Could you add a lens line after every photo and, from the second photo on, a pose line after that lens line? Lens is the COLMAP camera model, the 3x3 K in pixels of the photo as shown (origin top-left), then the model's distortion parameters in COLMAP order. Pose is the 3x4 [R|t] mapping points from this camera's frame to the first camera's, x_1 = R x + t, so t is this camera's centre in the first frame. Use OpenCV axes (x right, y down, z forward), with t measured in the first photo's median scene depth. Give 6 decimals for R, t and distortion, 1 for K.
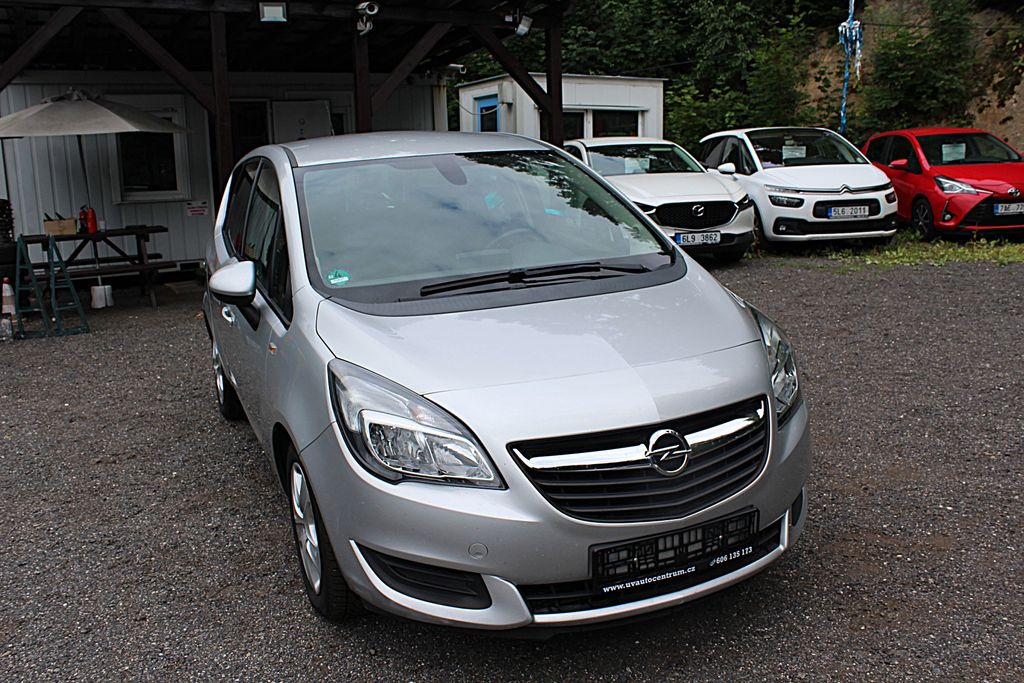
lens RADIAL K [[915.3, 0, 512.6], [0, 915.3, 346.3], [0, 0, 1]] dist [-0.123179, 0.092461]
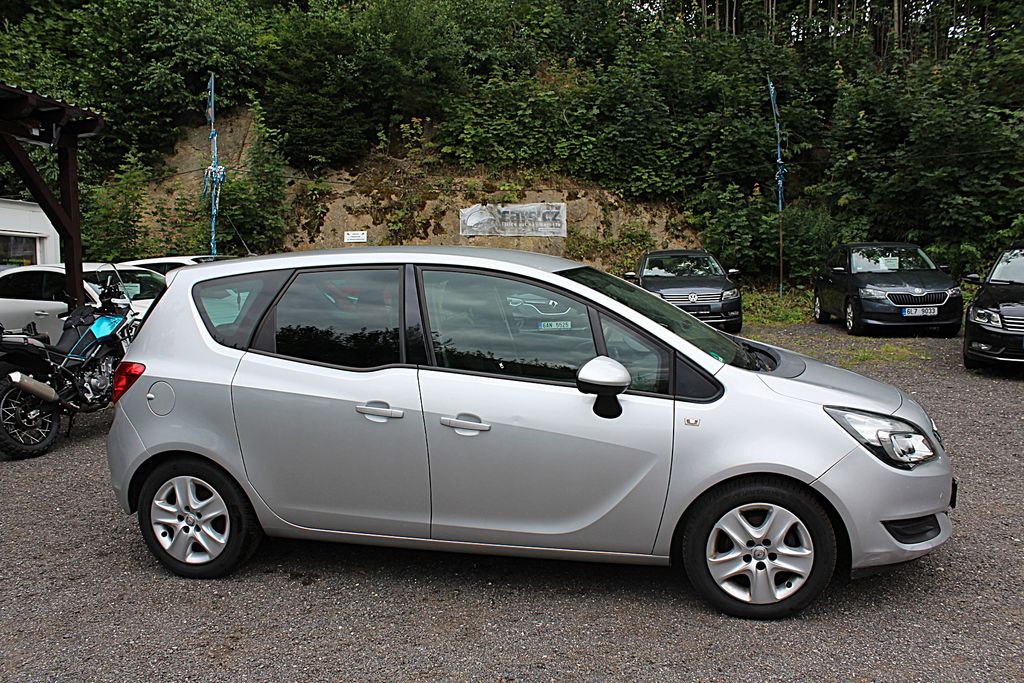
lens RADIAL K [[849.6, 0, 517.2], [0, 849.6, 340.3], [0, 0, 1]] dist [-0.162415, 0.140136]
pose [[0.587905, -0.047189, 0.807552, -0.242731], [0.164106, 0.984496, -0.061943, -0.013463], [-0.792109, 0.168941, 0.586534, 0.097908]]
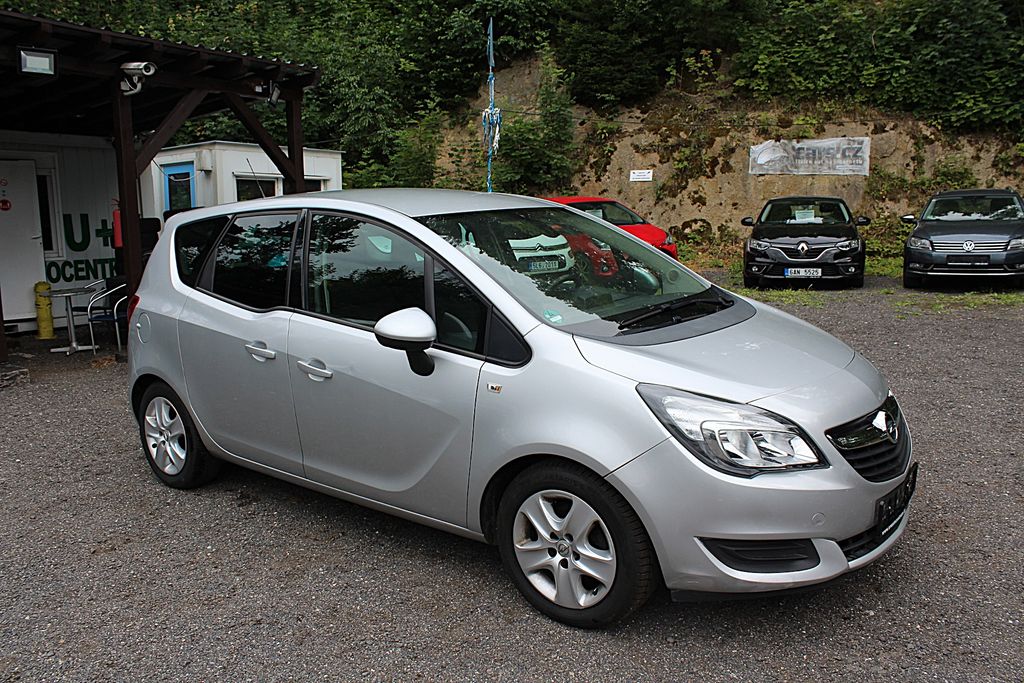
lens RADIAL K [[849.6, 0, 514.4], [0, 849.6, 345.5], [0, 0, 1]] dist [-0.162415, 0.140136]
pose [[0.878195, -0.058932, 0.474659, -0.132953], [0.089211, 0.995148, -0.041501, -0.000495], [-0.469910, 0.078791, 0.879191, 0.024469]]
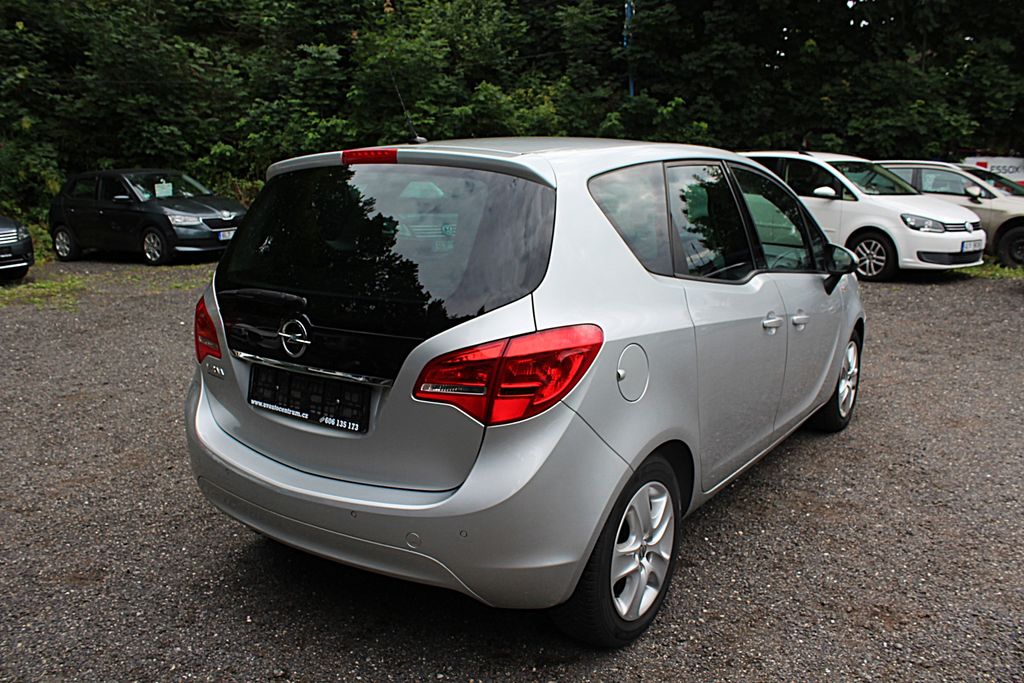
lens RADIAL K [[849.6, 0, 509.6], [0, 849.6, 340.9], [0, 0, 1]] dist [-0.162415, 0.140136]
pose [[-0.514667, -0.115805, 0.849533, -0.223290], [0.216808, 0.941056, 0.259629, -0.076458], [-0.829525, 0.317808, -0.459224, 0.406506]]
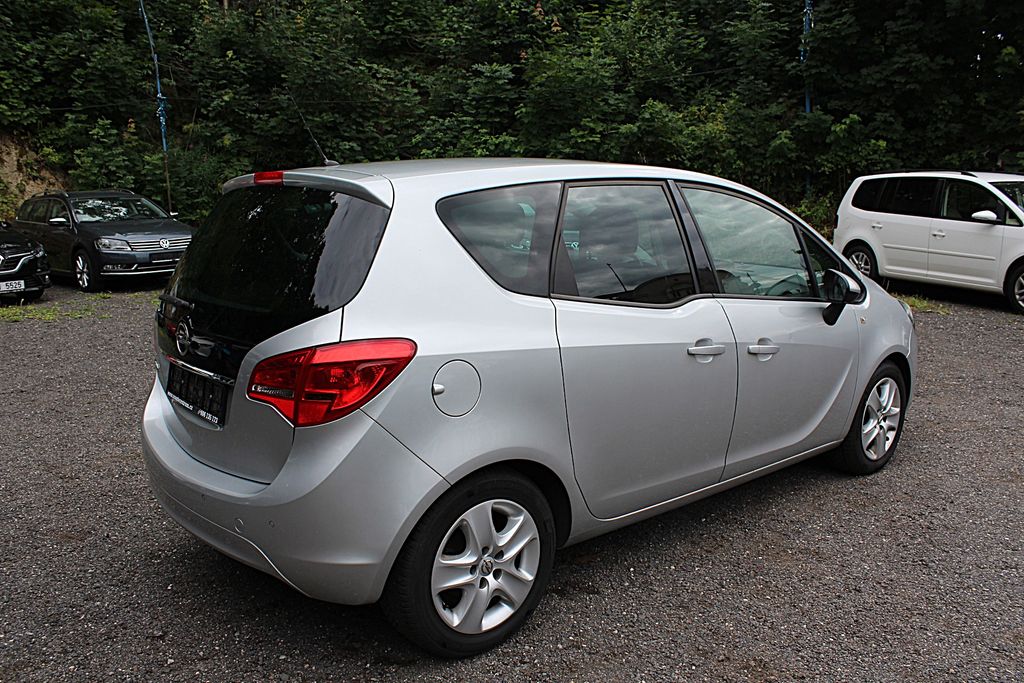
lens RADIAL K [[849.6, 0, 508.2], [0, 849.6, 350.0], [0, 0, 1]] dist [-0.162415, 0.140136]
pose [[-0.280594, -0.130094, 0.950969, -0.254495], [0.221947, 0.955125, 0.196151, -0.062447], [-0.933813, 0.266104, -0.239128, 0.348831]]
